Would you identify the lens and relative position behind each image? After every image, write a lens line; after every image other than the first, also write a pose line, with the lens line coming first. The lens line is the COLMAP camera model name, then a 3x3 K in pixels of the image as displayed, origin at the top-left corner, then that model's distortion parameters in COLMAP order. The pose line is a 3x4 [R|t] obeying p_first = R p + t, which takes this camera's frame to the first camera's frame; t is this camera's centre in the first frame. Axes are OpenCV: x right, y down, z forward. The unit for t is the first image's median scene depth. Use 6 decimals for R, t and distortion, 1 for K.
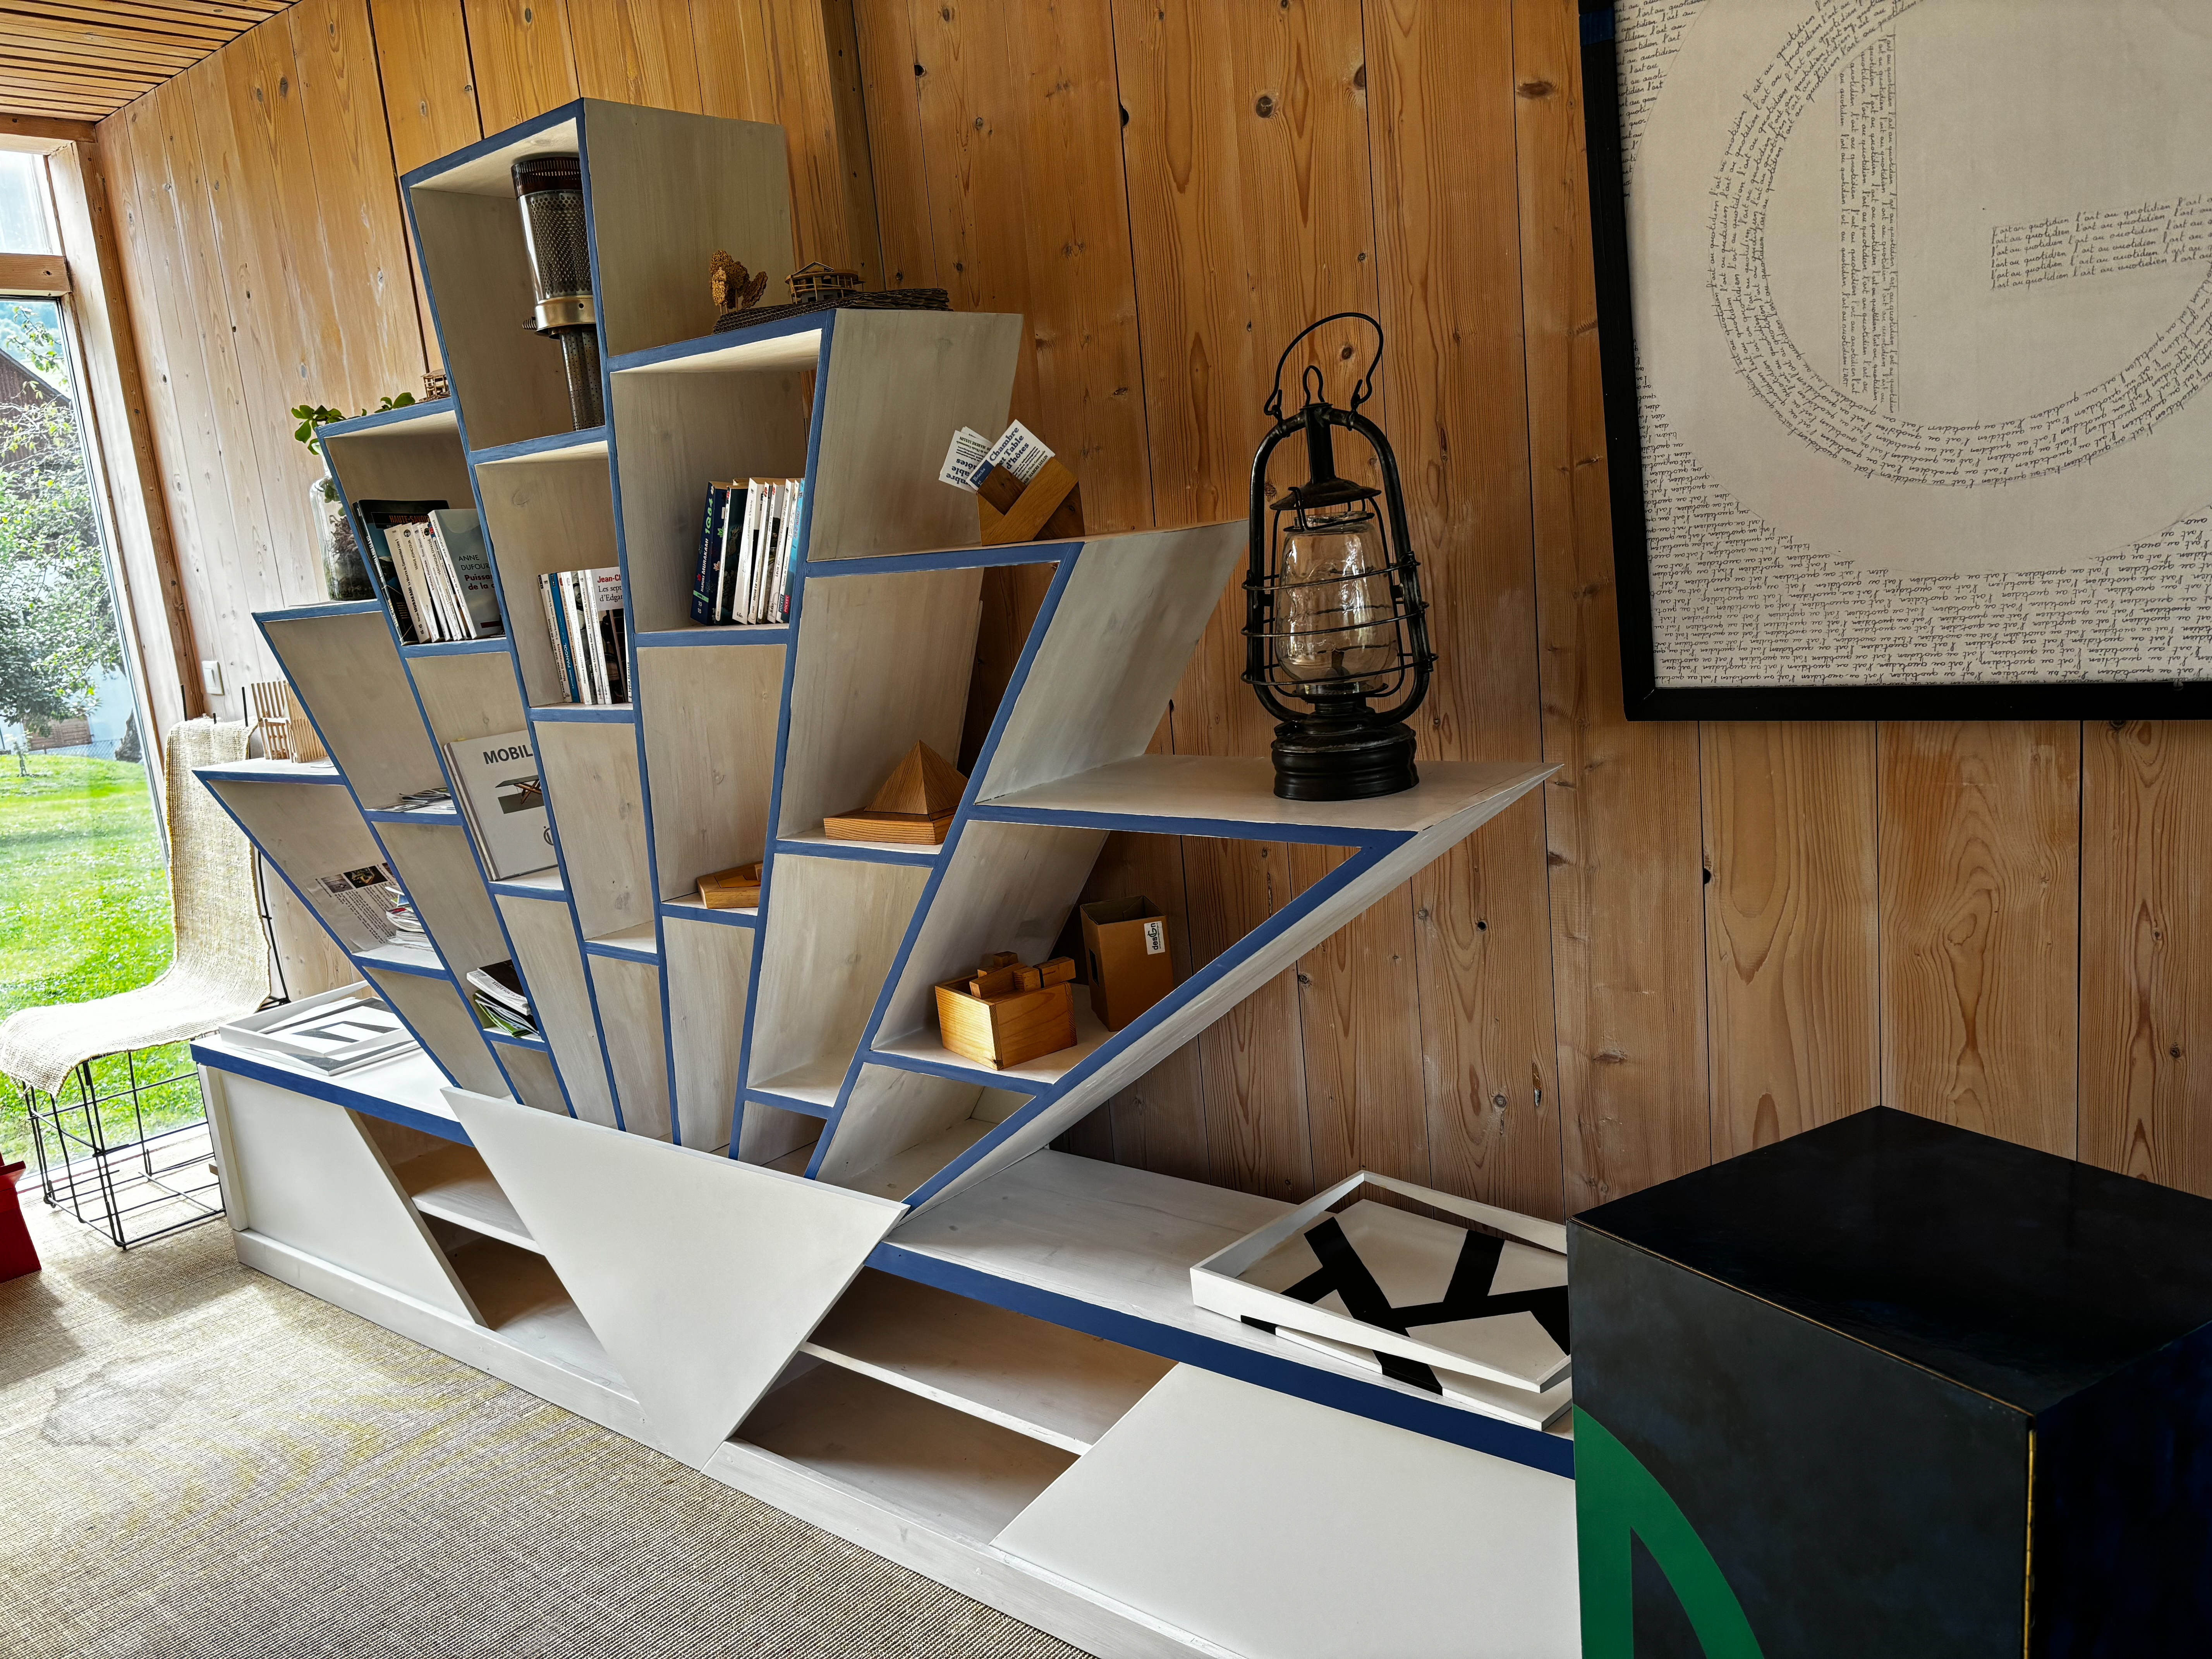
lens RADIAL K [[1678.2, 0, 1105.4], [0, 1678.2, 827.5], [0, 0, 1]] dist [0.042334, -0.050997]
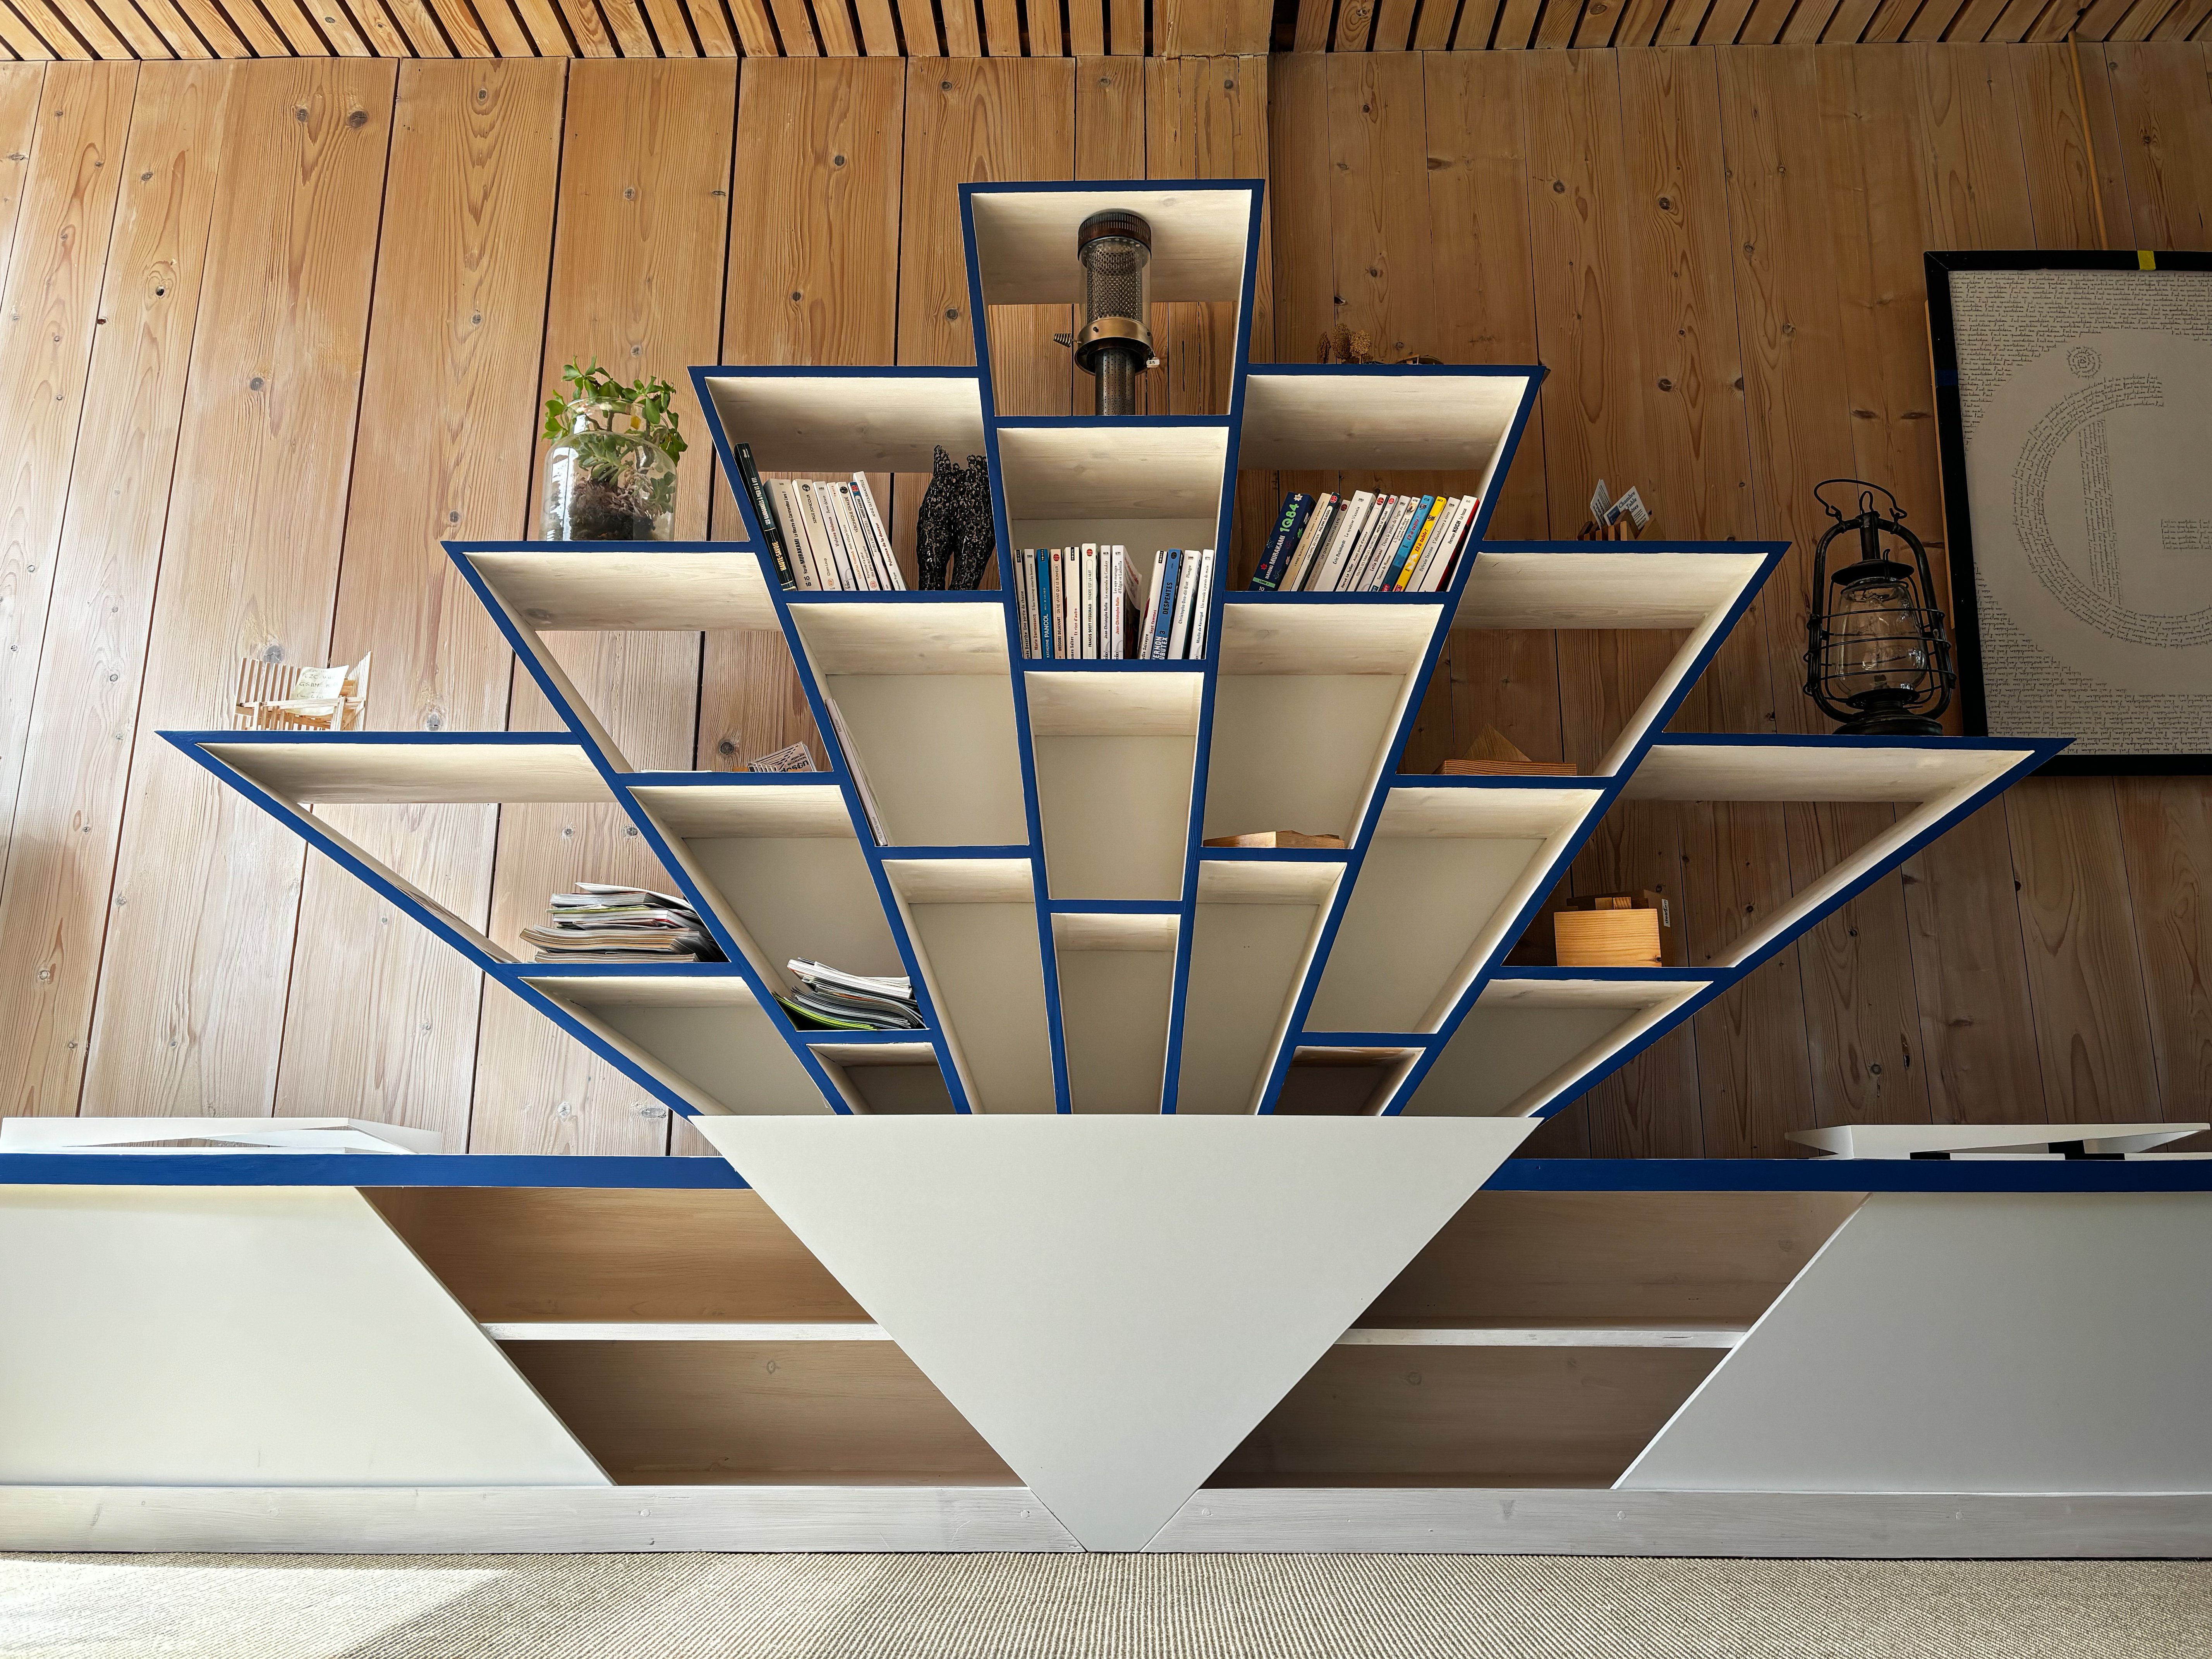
lens RADIAL K [[1678.2, 0, 1101.4], [0, 1678.2, 812.5], [0, 0, 1]] dist [0.042334, -0.050997]
pose [[0.771042, 0.250992, 0.585233, -1.096913], [0.036636, 0.900037, -0.434271, 0.557802], [-0.635730, 0.356282, 0.684771, 0.439416]]
